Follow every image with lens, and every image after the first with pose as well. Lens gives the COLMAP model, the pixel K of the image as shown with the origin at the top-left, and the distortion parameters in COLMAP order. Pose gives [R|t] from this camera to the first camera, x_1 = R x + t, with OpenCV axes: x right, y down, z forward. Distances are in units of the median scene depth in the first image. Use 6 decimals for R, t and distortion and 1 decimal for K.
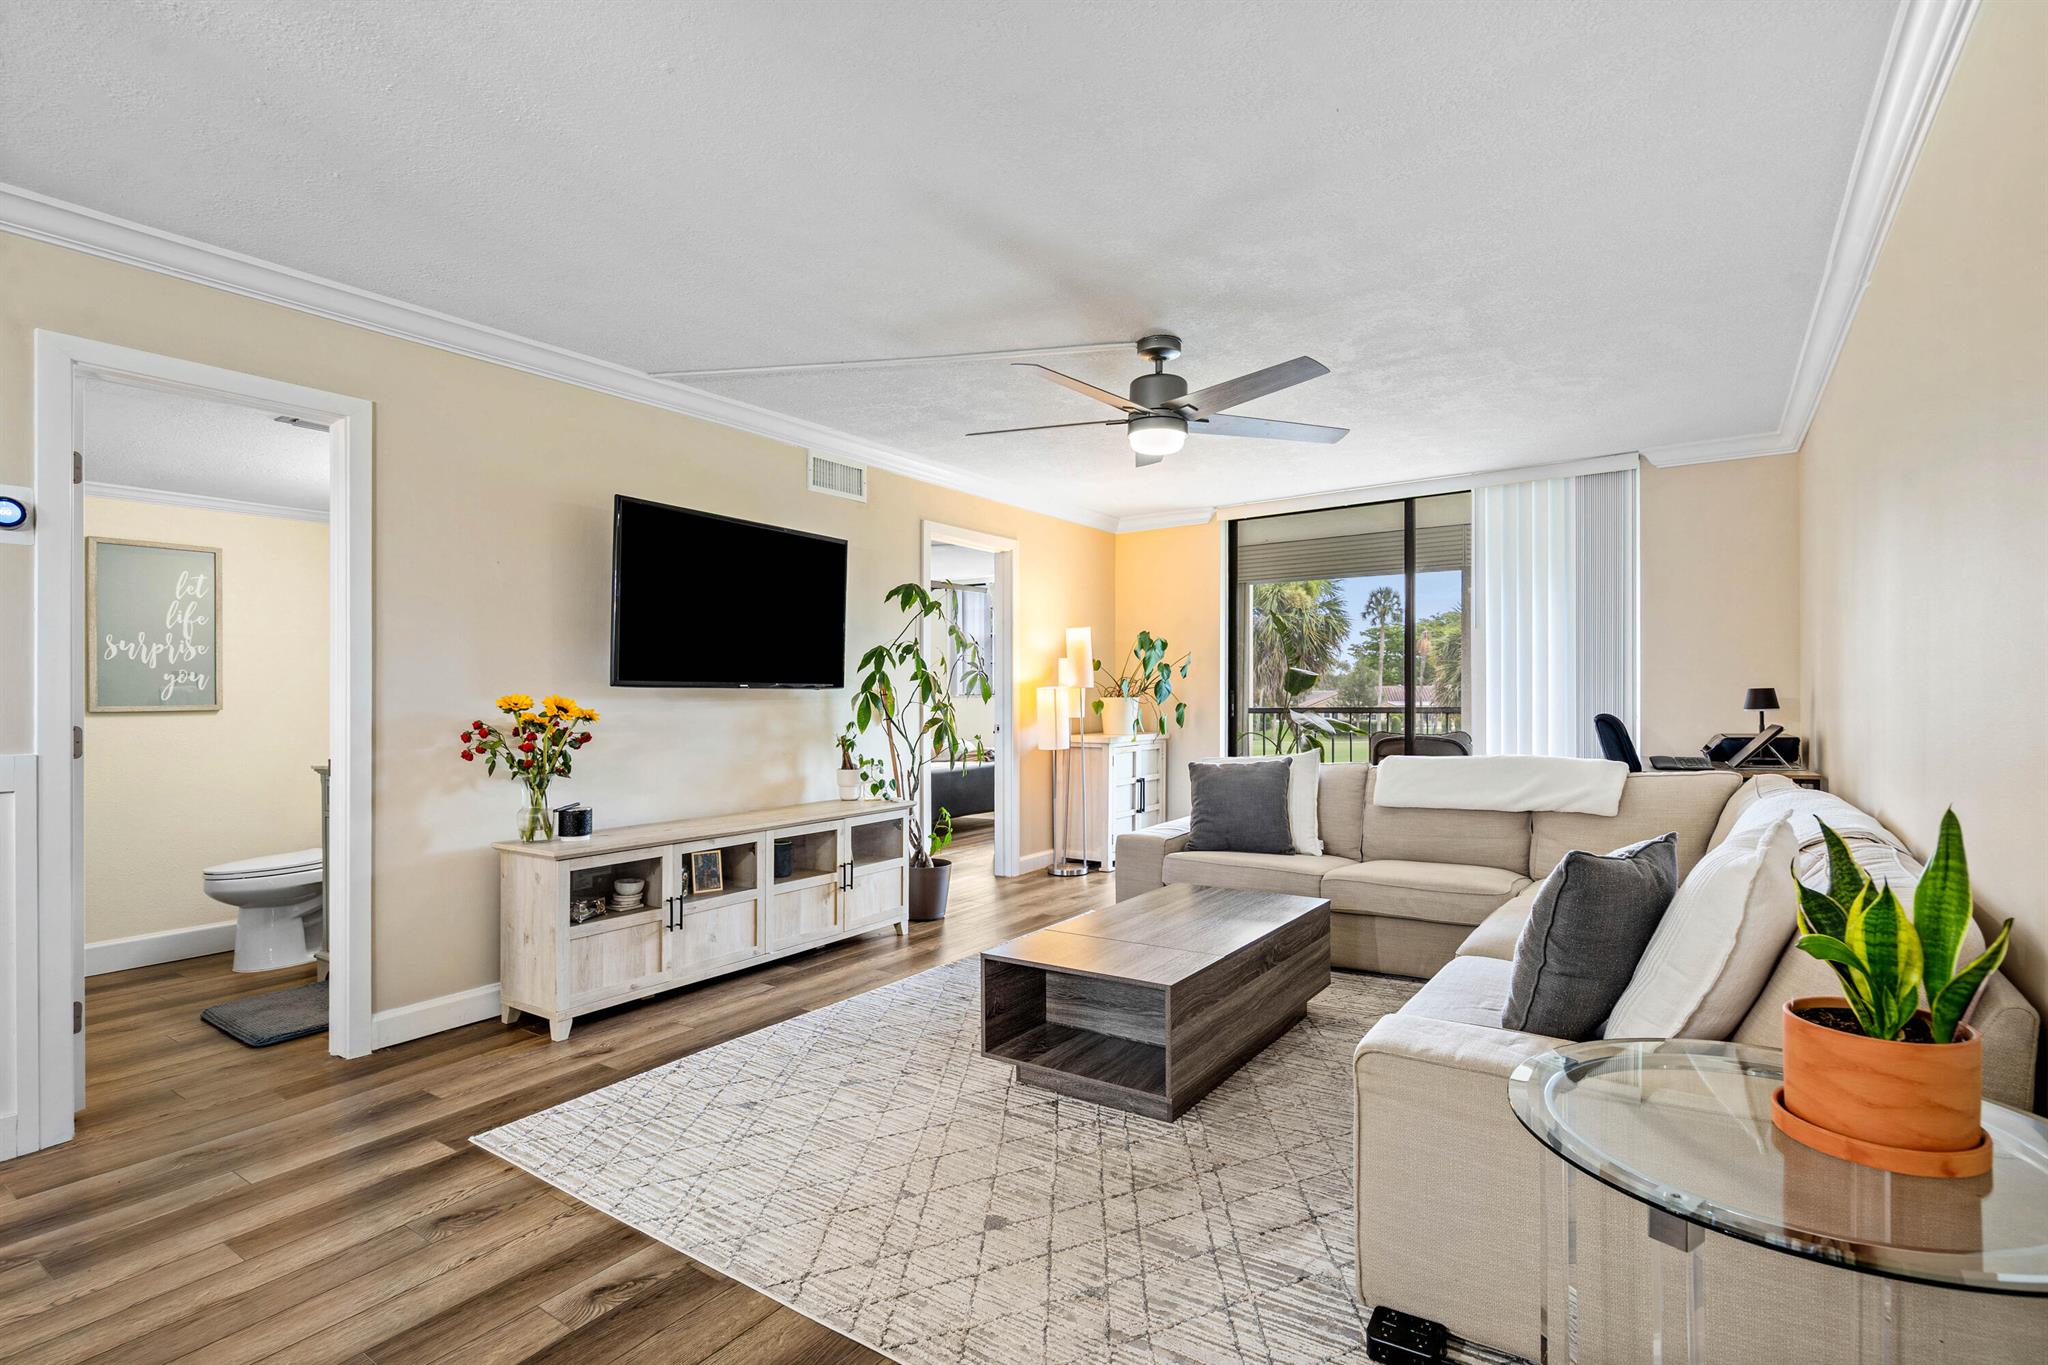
lens RADIAL K [[959.4, 0, 1009.0], [0, 959.4, 696.7], [0, 0, 1]] dist [-0.001072, 0.001106]
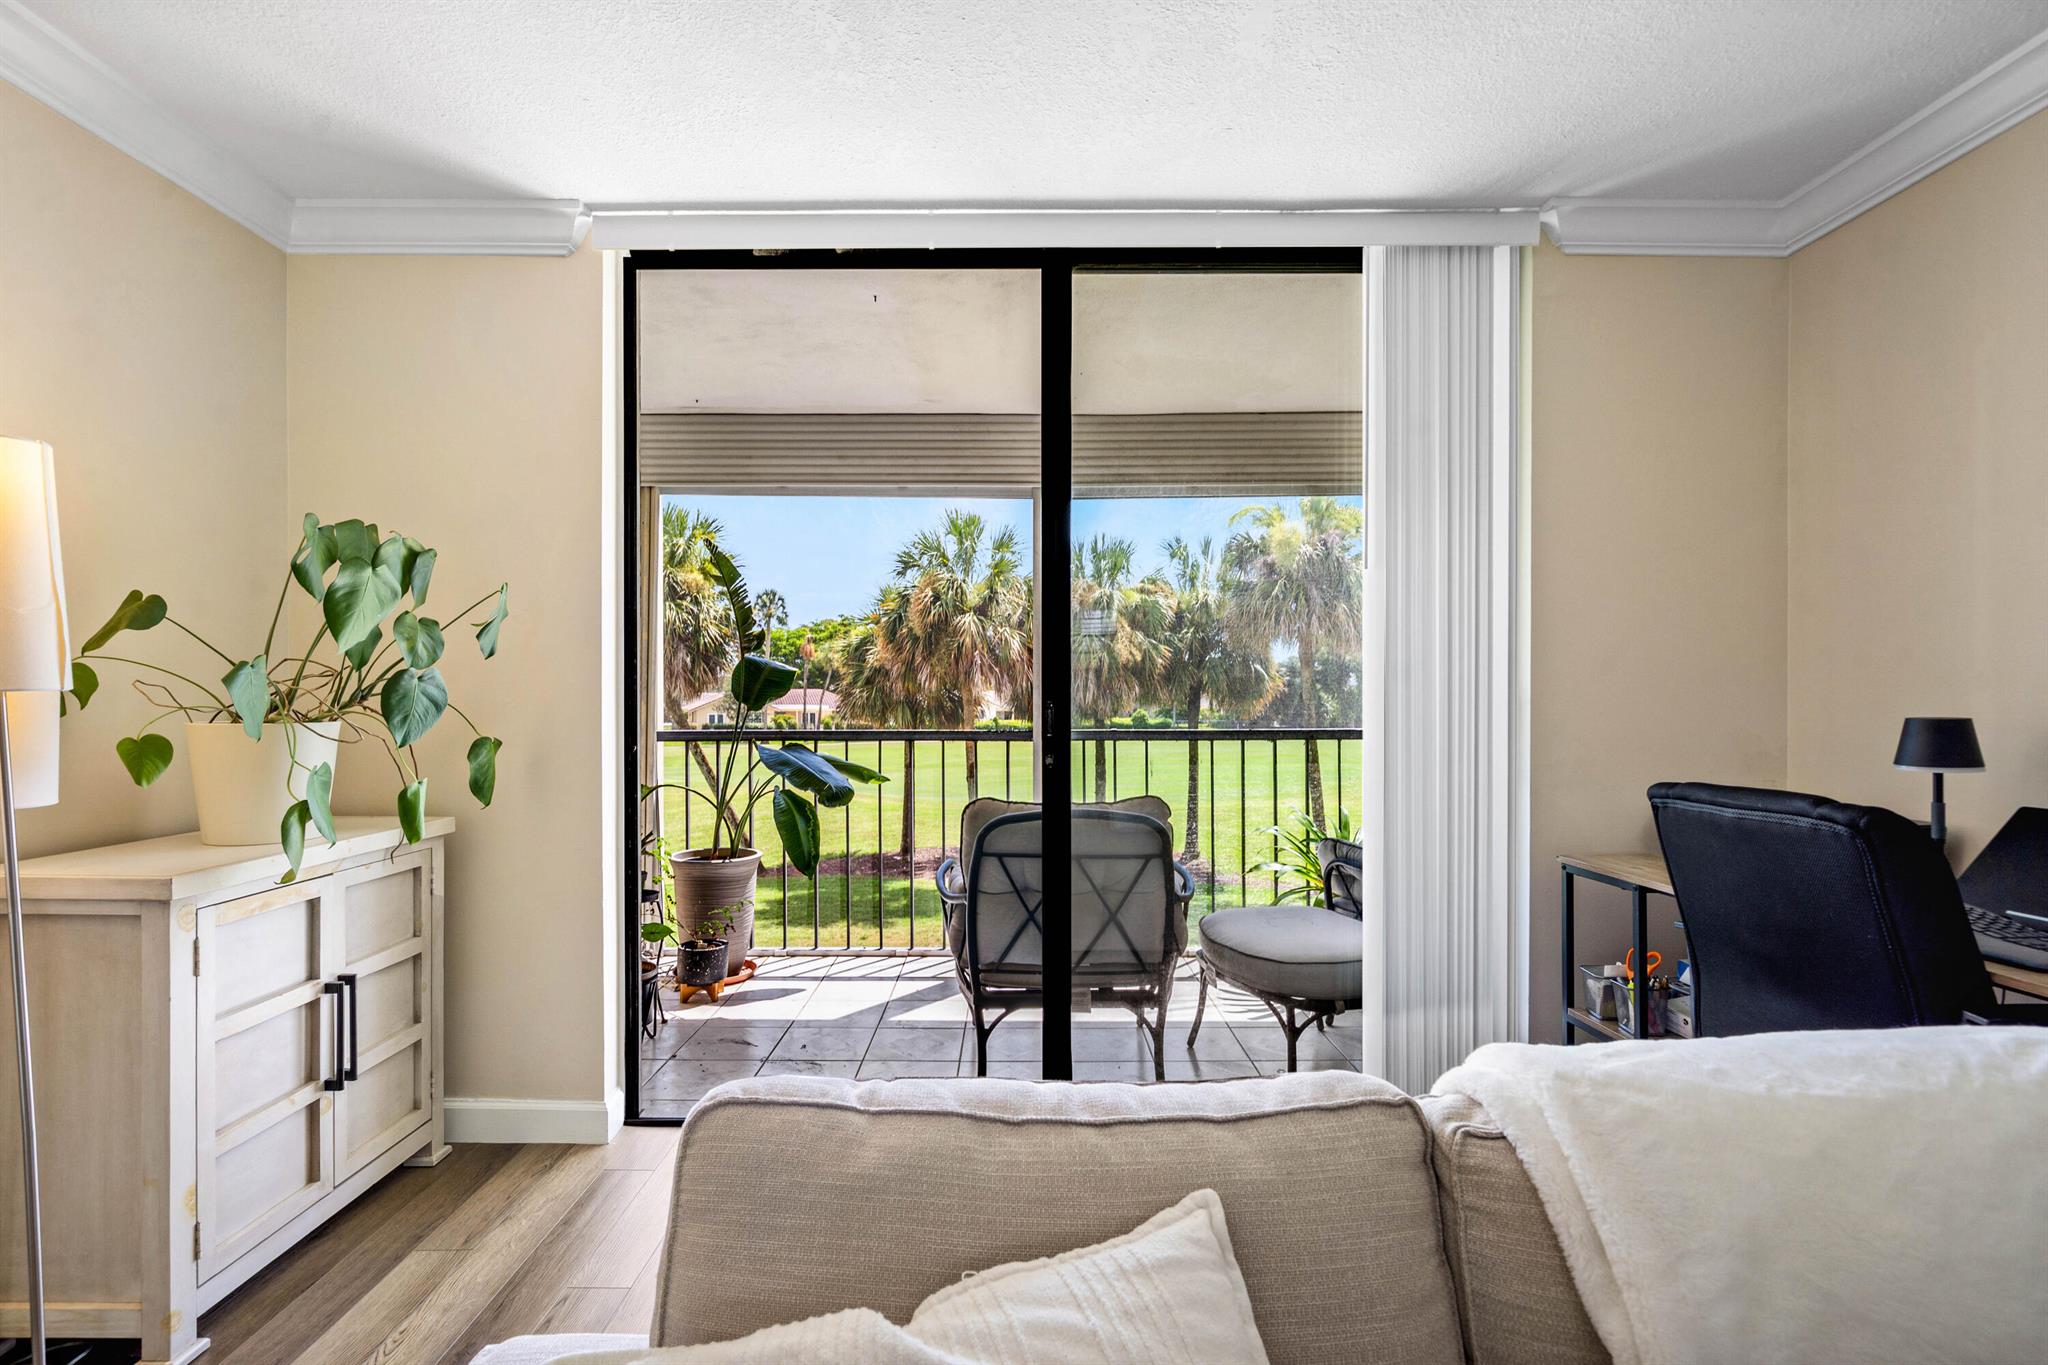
lens RADIAL K [[959.4, 0, 990.7], [0, 959.4, 720.2], [0, 0, 1]] dist [-0.001072, 0.001106]
pose [[0.821689, -0.003408, 0.569927, 0.134102], [-0.010111, 0.999738, 0.020555, -0.008821], [-0.569847, -0.022652, 0.821439, 0.619436]]
